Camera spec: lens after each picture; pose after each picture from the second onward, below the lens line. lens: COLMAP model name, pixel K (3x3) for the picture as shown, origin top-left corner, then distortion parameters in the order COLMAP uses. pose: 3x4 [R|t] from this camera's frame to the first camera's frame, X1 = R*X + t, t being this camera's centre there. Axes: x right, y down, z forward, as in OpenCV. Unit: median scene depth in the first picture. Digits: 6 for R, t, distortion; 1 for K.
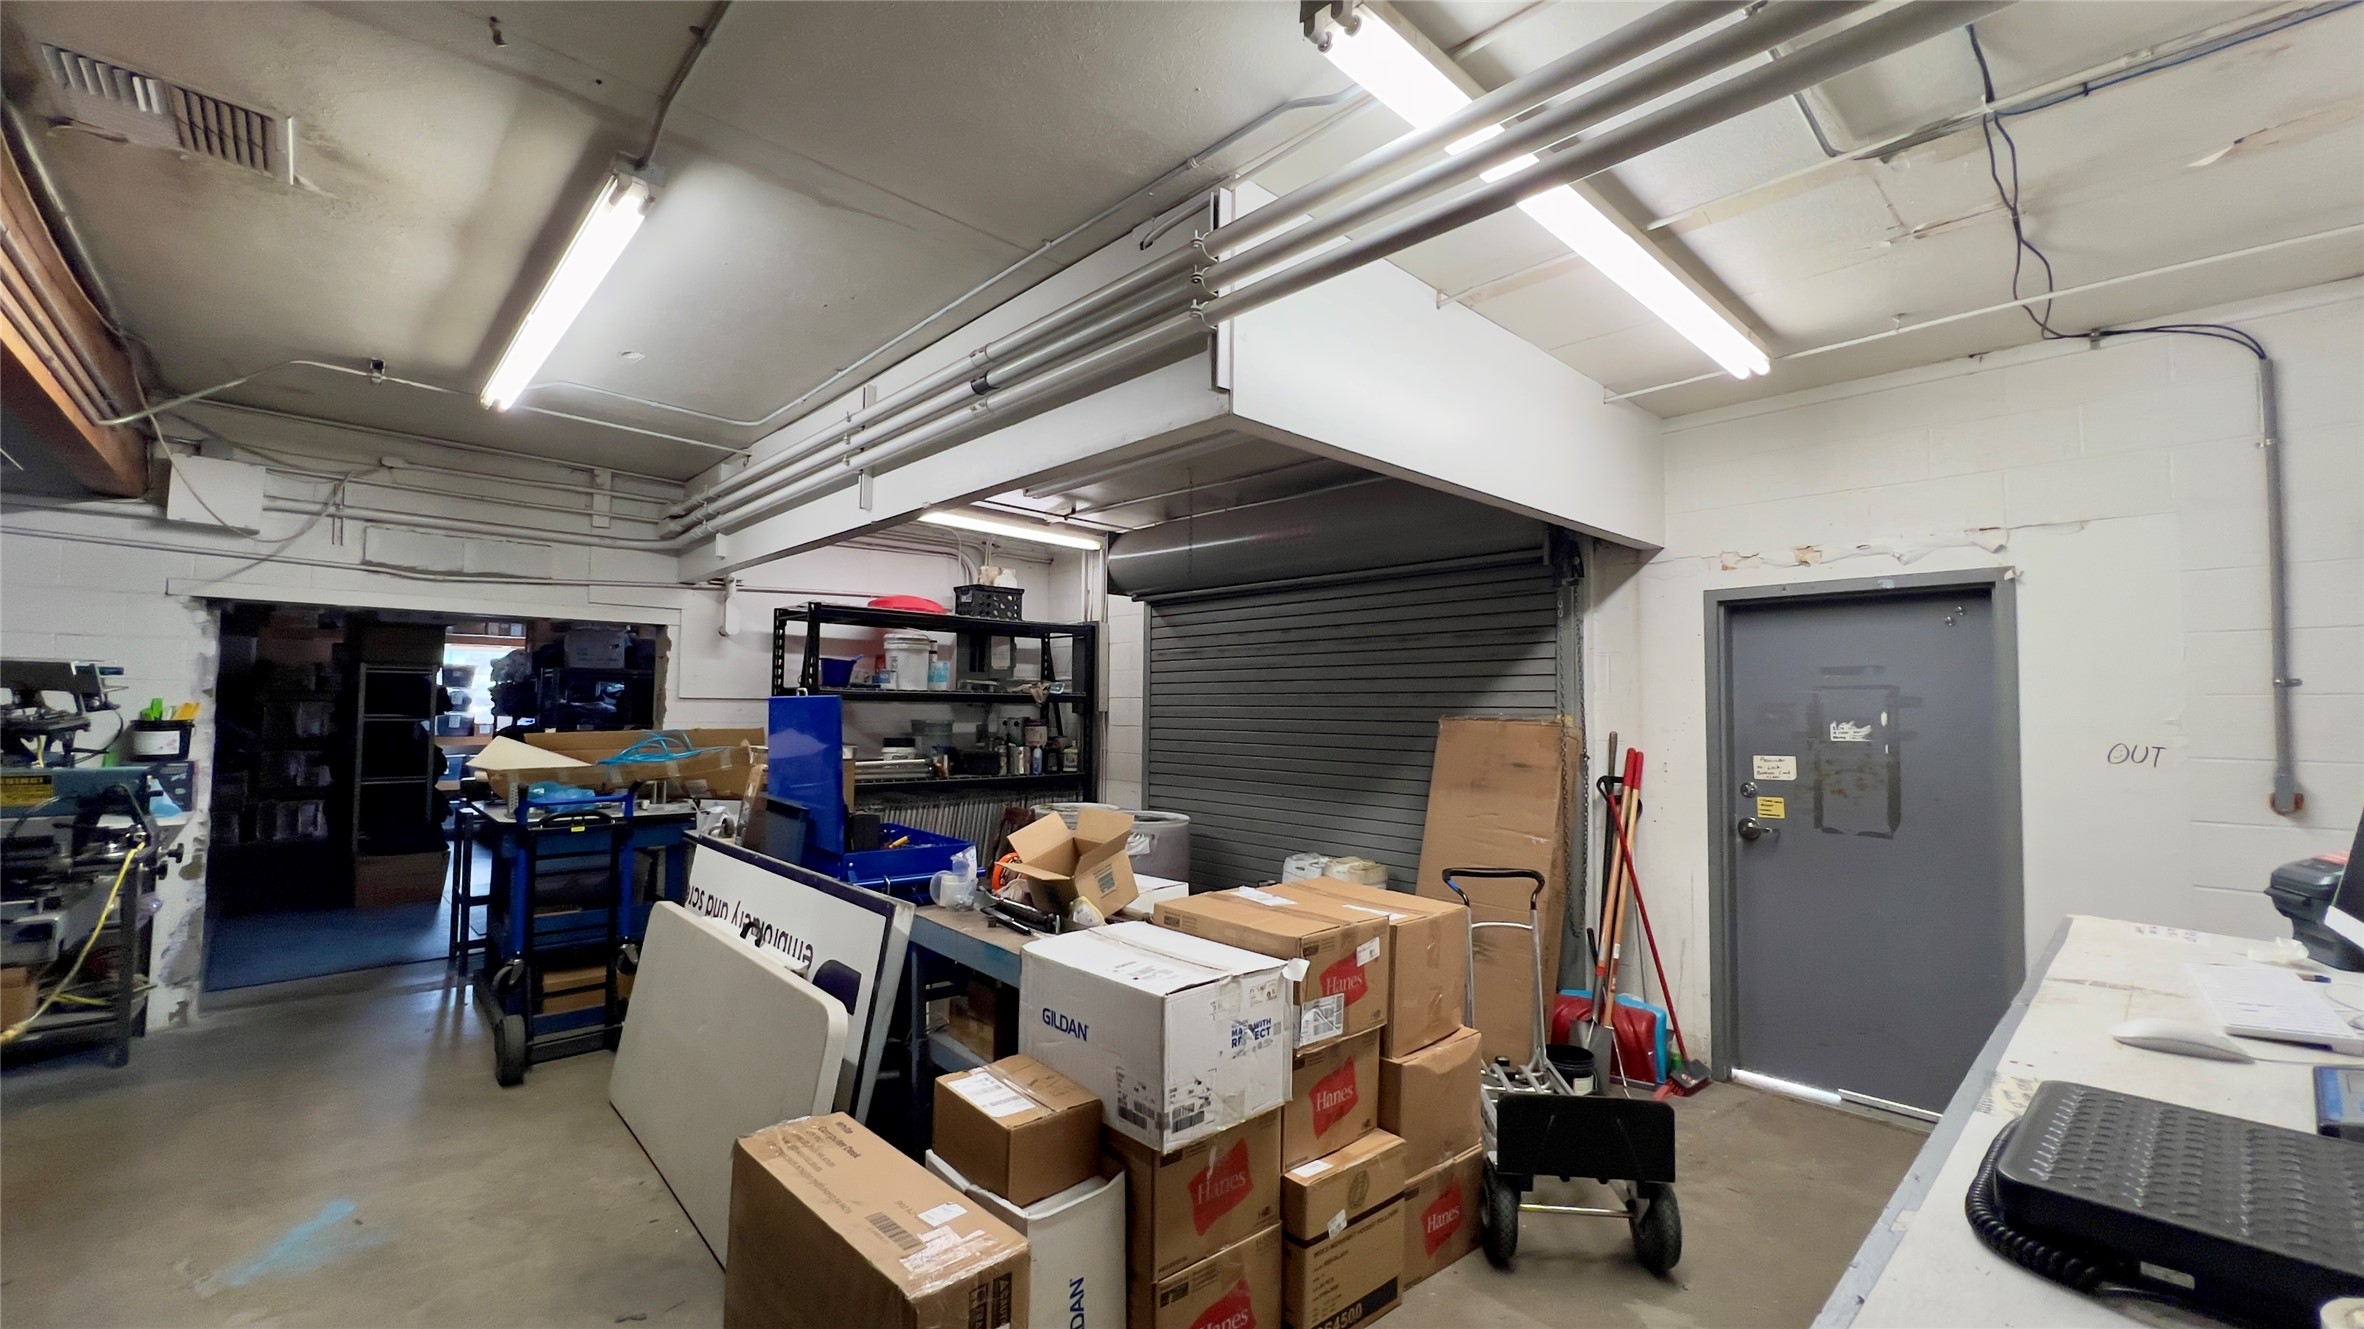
lens RADIAL K [[941.3, 0, 1182.0], [0, 941.3, 664.5], [0, 0, 1]] dist [0.000113, 0.000004]
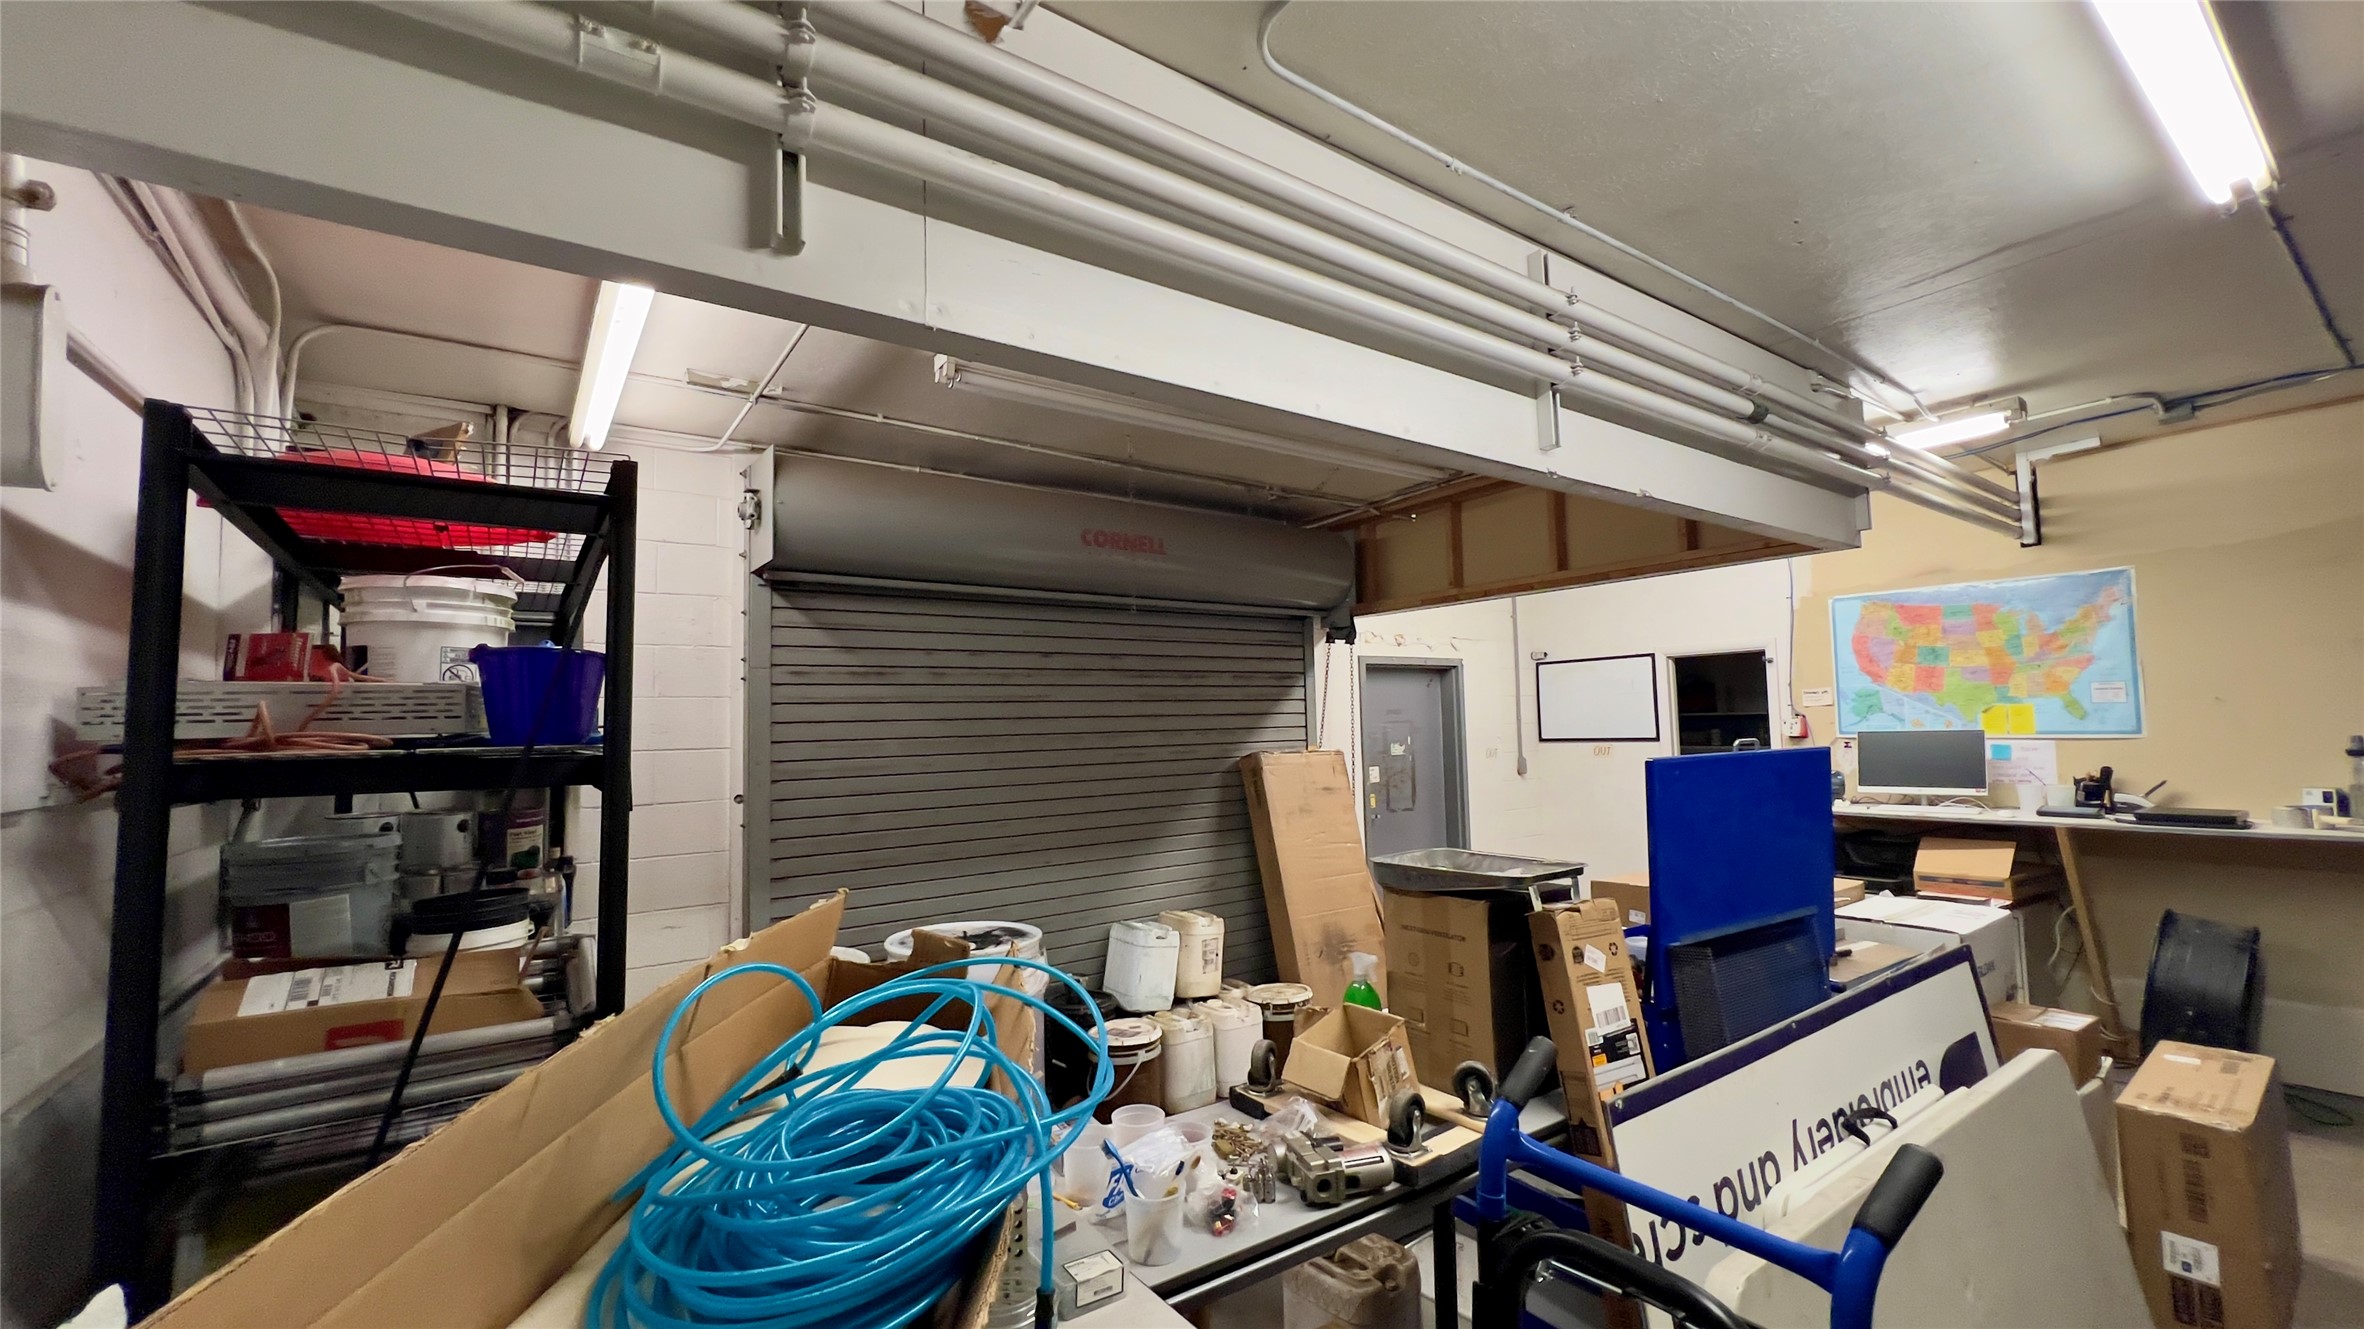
lens RADIAL K [[941.3, 0, 1182.0], [0, 941.3, 664.5], [0, 0, 1]] dist [0.000113, 0.000004]
pose [[0.130718, 0.051927, 0.990059, -0.825827], [-0.021255, 0.998545, -0.049566, 0.011265], [-0.991192, -0.014565, 0.131632, 0.978652]]
